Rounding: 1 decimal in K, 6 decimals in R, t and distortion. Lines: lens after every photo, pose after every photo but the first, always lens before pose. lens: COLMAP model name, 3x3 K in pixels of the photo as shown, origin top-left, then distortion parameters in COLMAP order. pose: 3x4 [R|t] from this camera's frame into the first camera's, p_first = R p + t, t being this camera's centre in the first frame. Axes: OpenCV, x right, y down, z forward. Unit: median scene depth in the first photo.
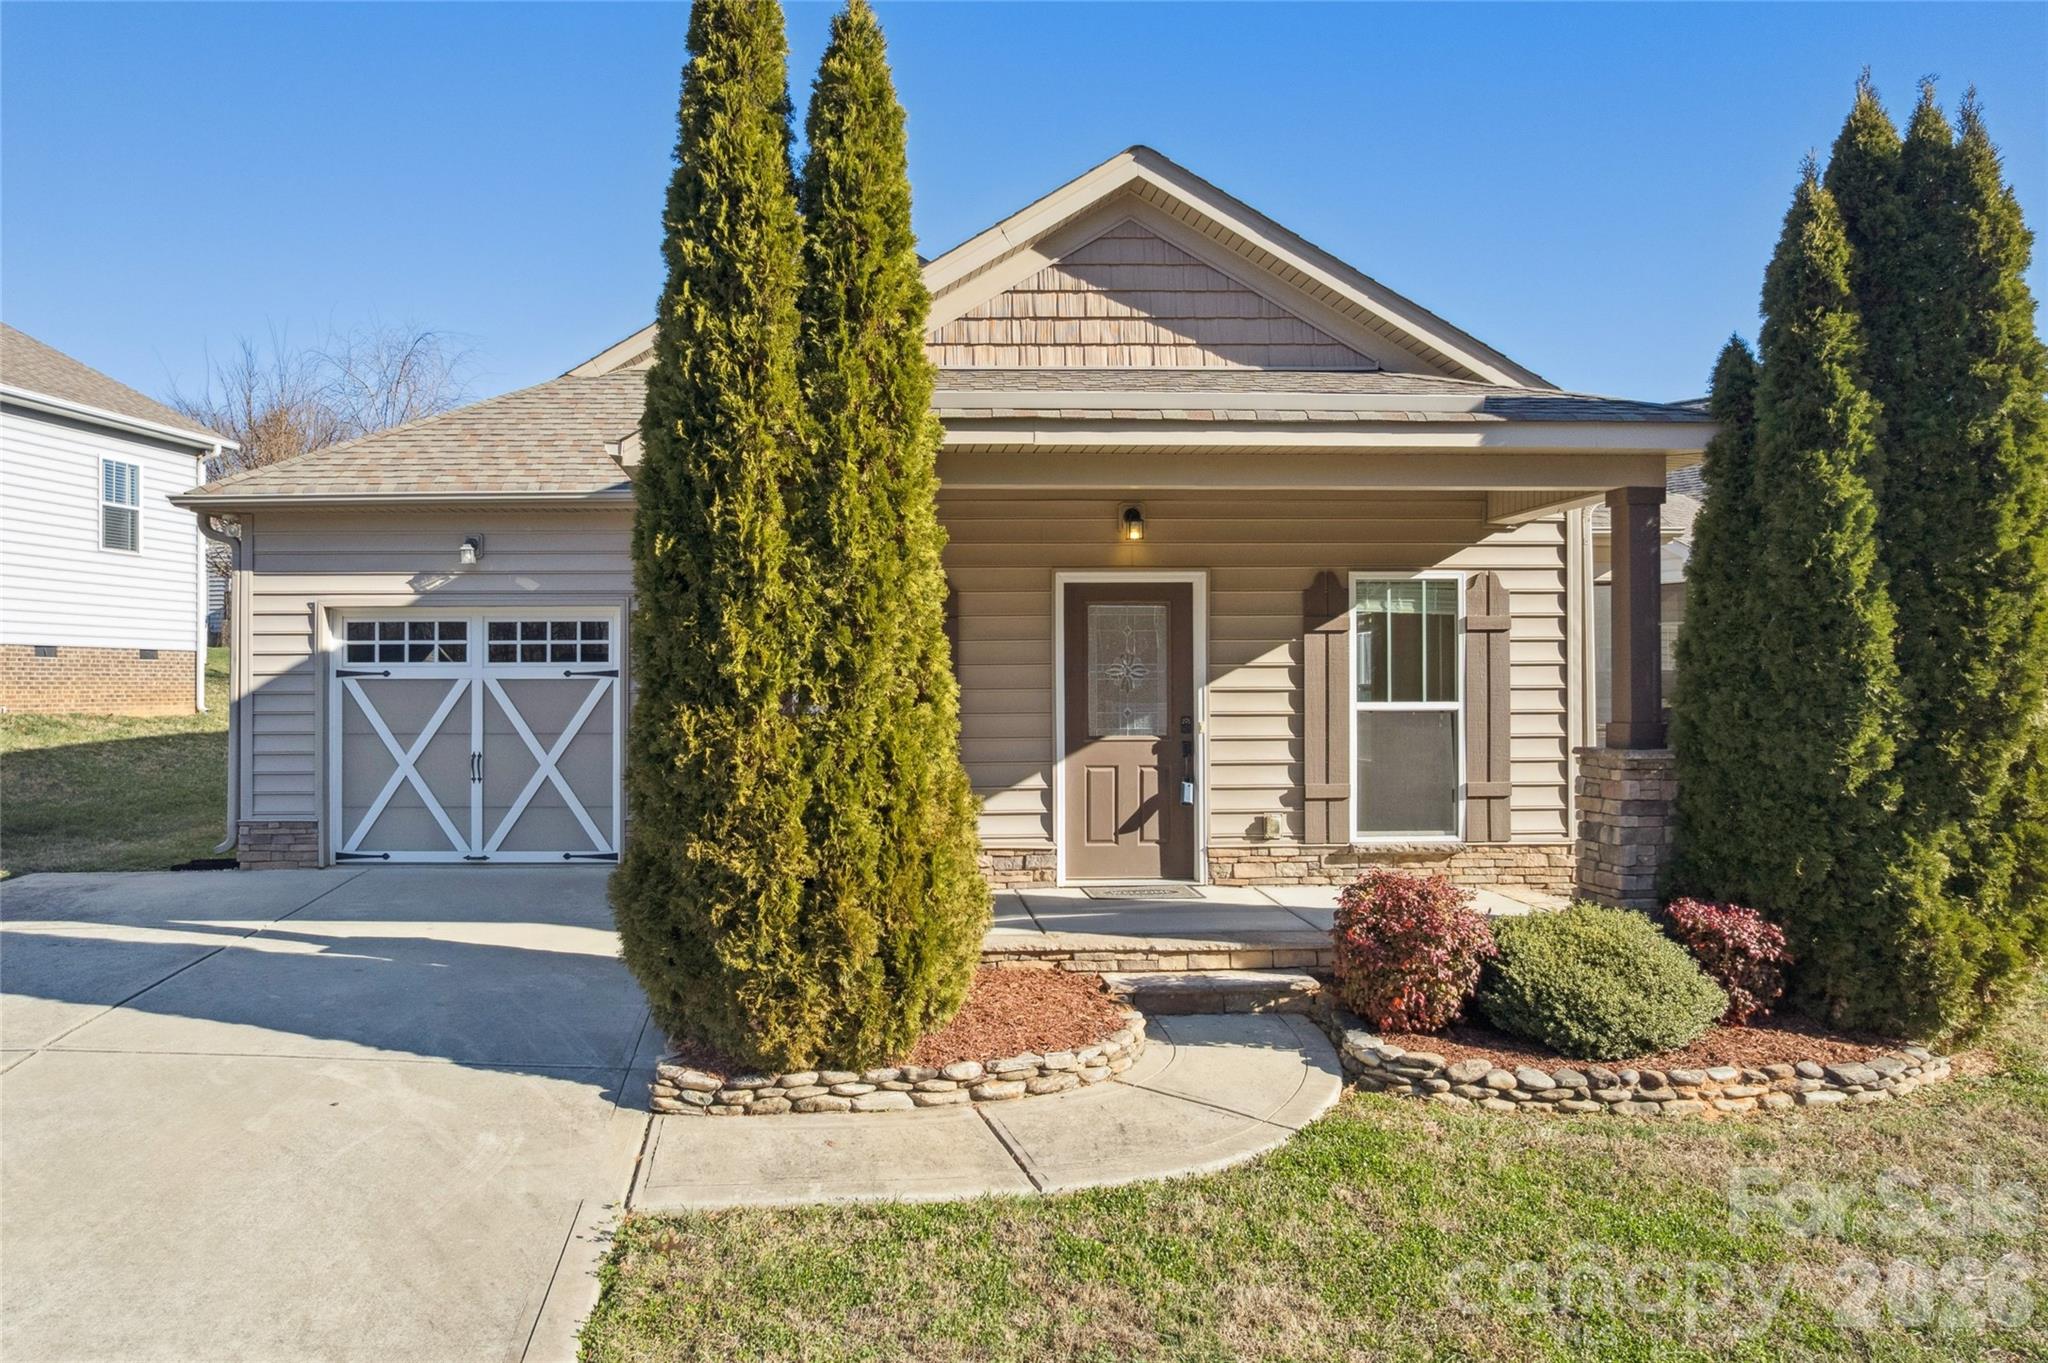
lens RADIAL K [[1346.8, 0, 1024.0], [0, 1346.8, 681.5], [0, 0, 1]] dist [-0.055033, 0.040042]
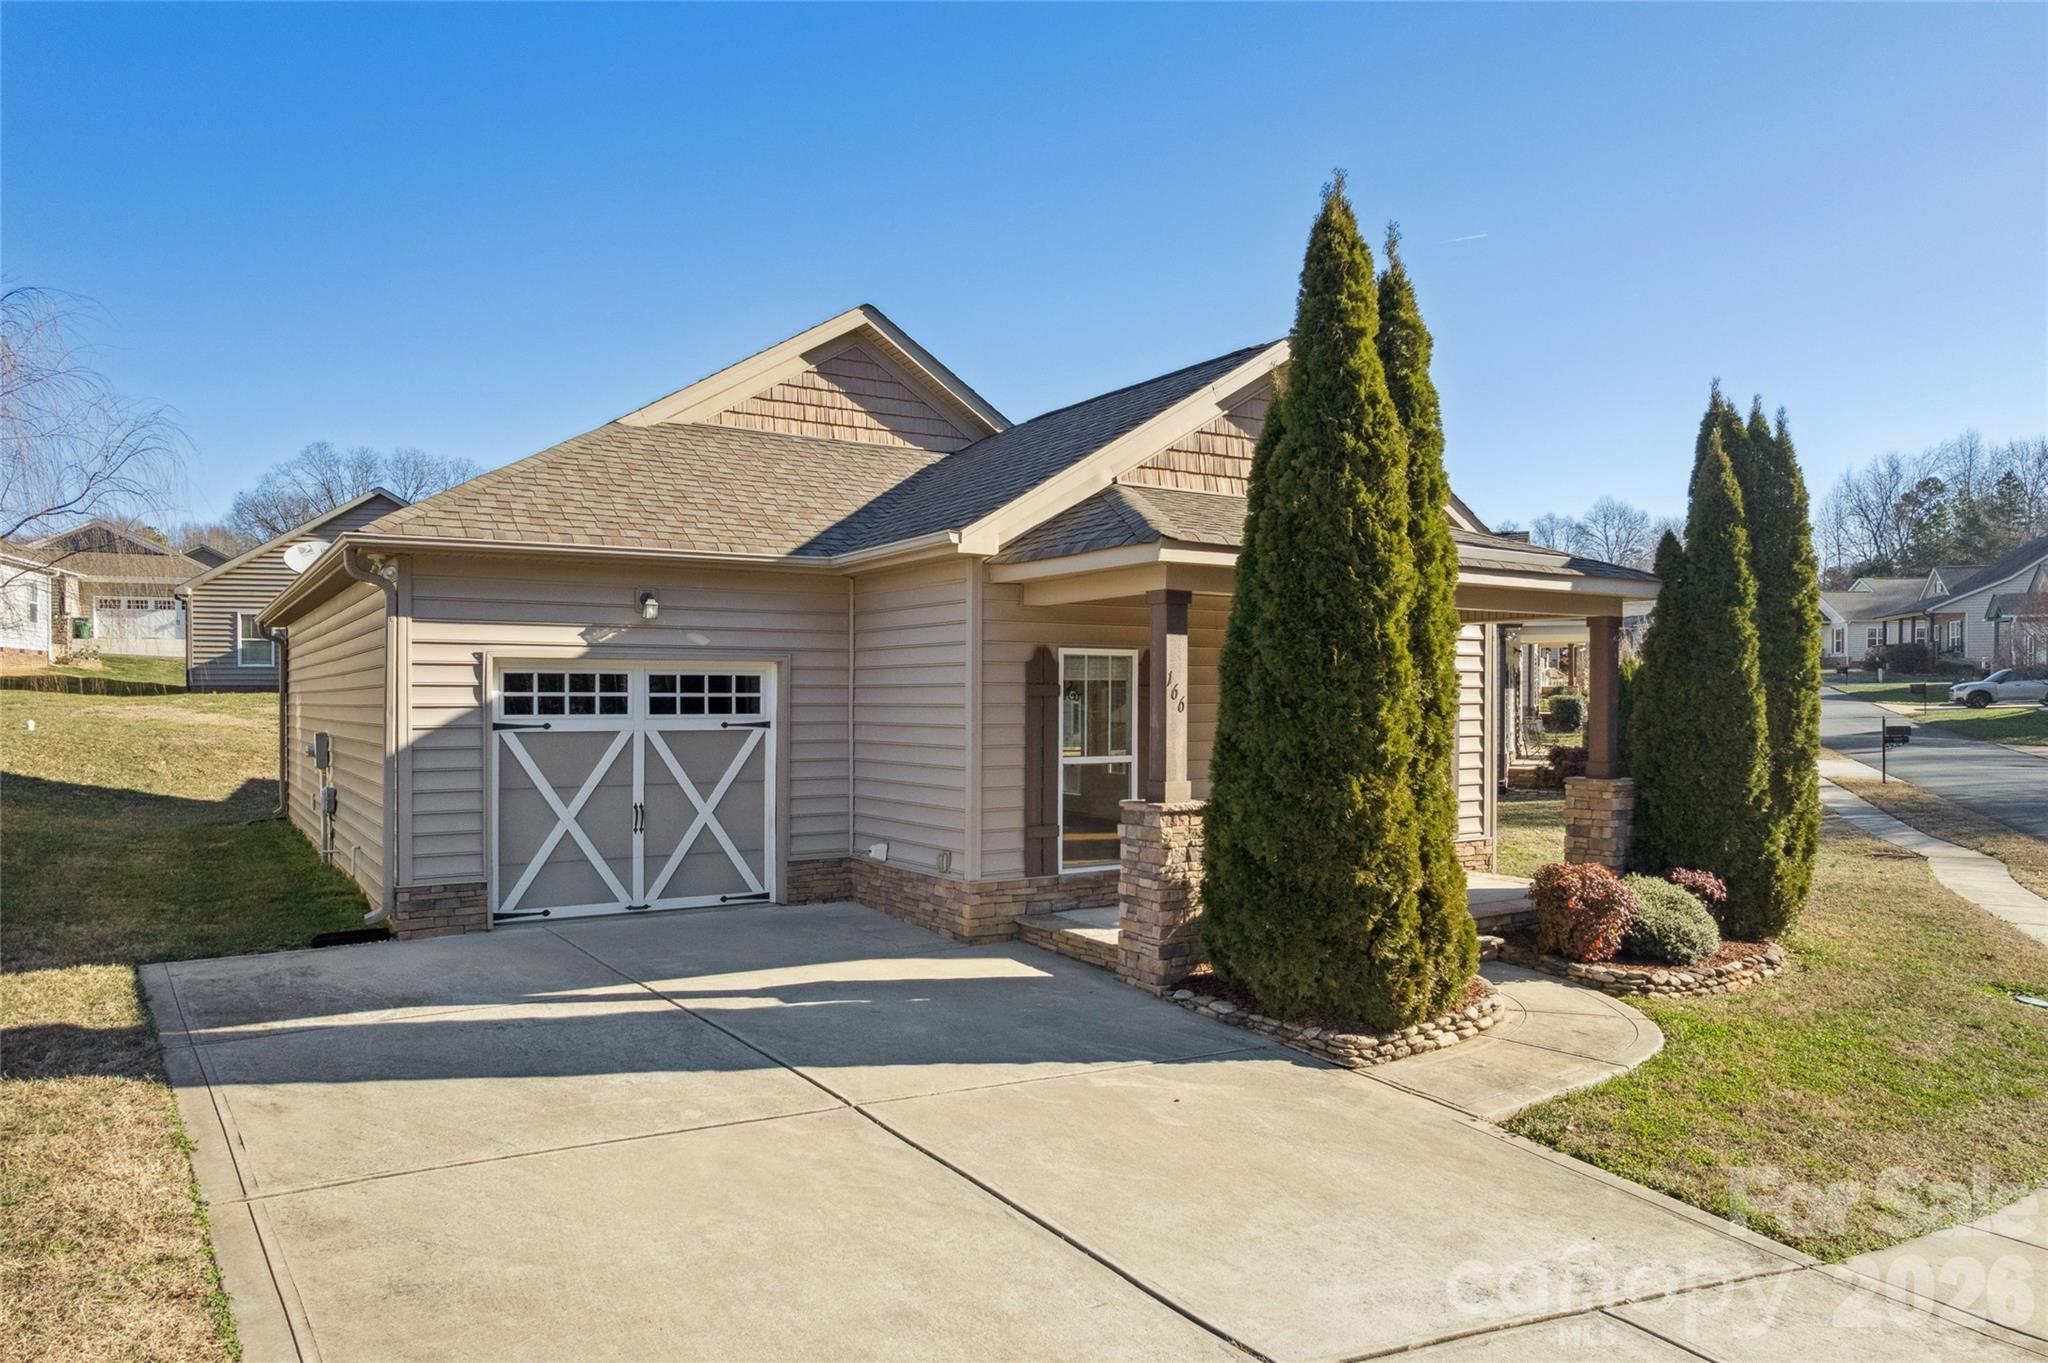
lens RADIAL K [[1282.8, 0, 1022.2], [0, 1282.8, 709.6], [0, 0, 1]] dist [-0.040517, 0.000623]
pose [[0.864788, -0.000471, 0.502137, -0.793752], [-0.007927, 0.999862, 0.014590, -0.042553], [-0.502074, -0.016597, 0.864665, 0.021252]]
